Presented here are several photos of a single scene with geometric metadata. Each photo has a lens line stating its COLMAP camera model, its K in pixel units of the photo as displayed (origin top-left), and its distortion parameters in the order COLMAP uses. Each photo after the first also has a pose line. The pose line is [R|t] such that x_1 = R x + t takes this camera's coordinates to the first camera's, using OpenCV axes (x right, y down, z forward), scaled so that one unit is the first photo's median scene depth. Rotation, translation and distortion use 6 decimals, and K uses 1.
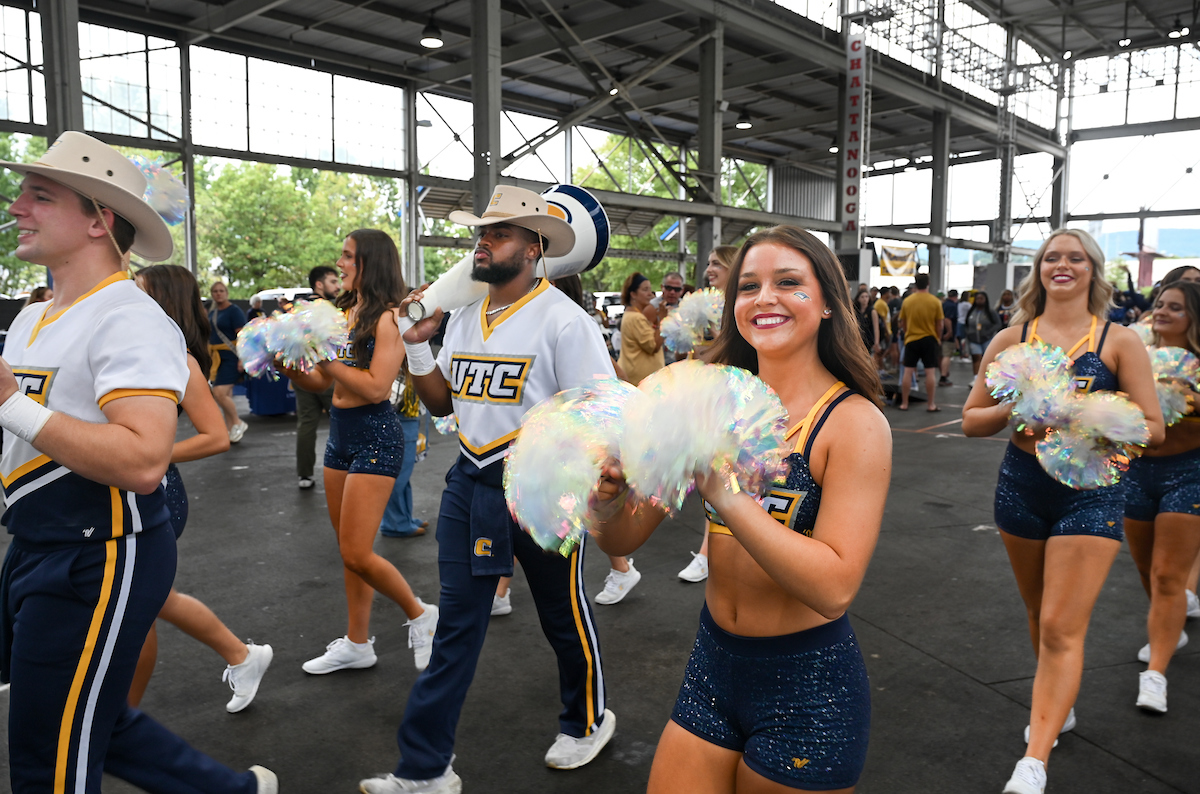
lens RADIAL K [[1008.2, 0, 592.7], [0, 1008.2, 388.5], [0, 0, 1]] dist [0.008748, -0.010675]
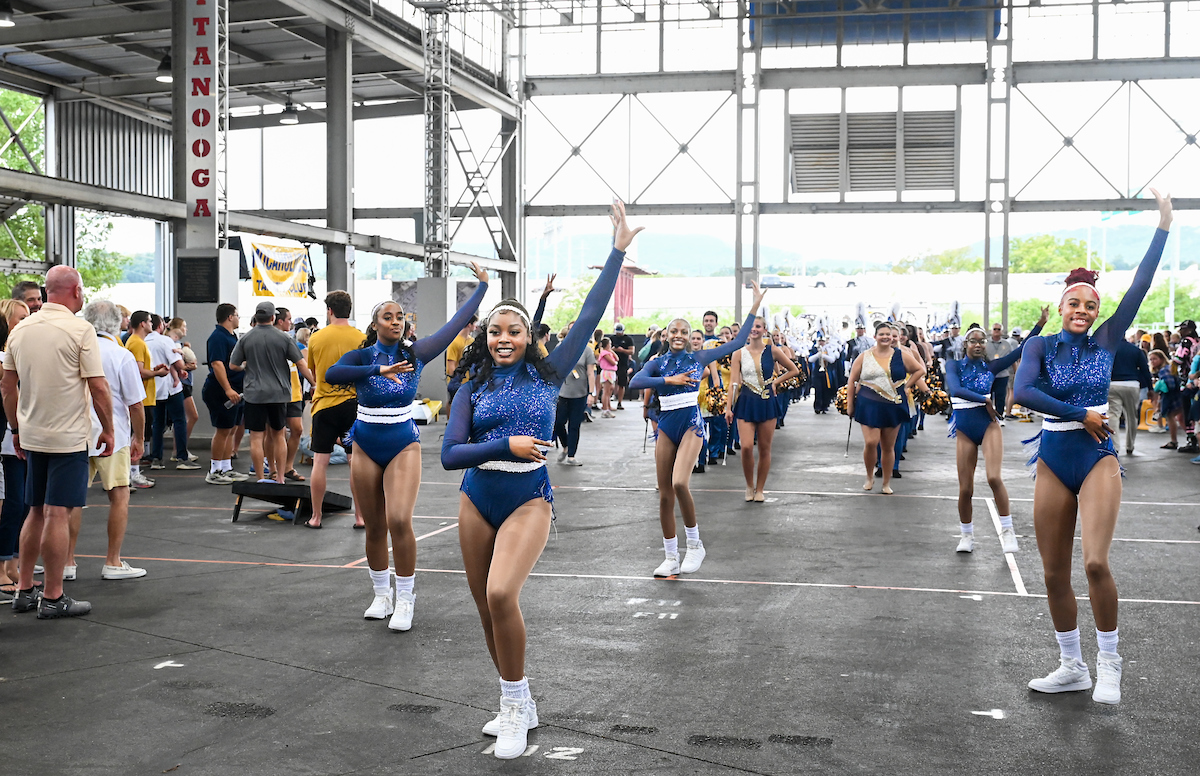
lens RADIAL K [[1665.3, 0, 599.5], [0, 1665.3, 389.4], [0, 0, 1]] dist [0.010945, 0.000000]
pose [[0.879502, -0.014325, 0.475680, -0.000288], [0.039865, 0.998251, -0.043645, -0.005242], [-0.474223, 0.057349, 0.878535, 0.045744]]
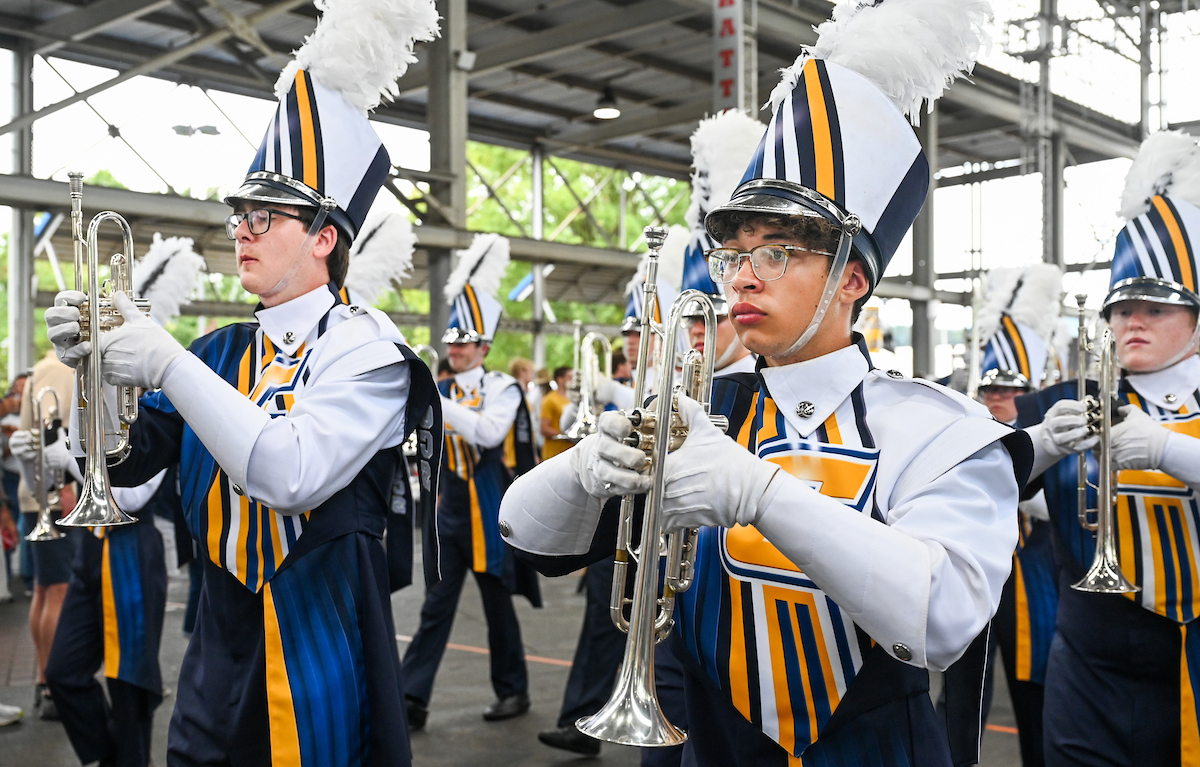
lens RADIAL K [[1337.4, 0, 593.4], [0, 1337.4, 380.1], [0, 0, 1]] dist [0.063916, 0.000000]
pose [[0.999684, -0.006565, -0.024267, 0.155646], [0.004156, 0.995175, -0.098024, -0.015988], [0.024793, 0.097892, 0.994888, 0.185881]]
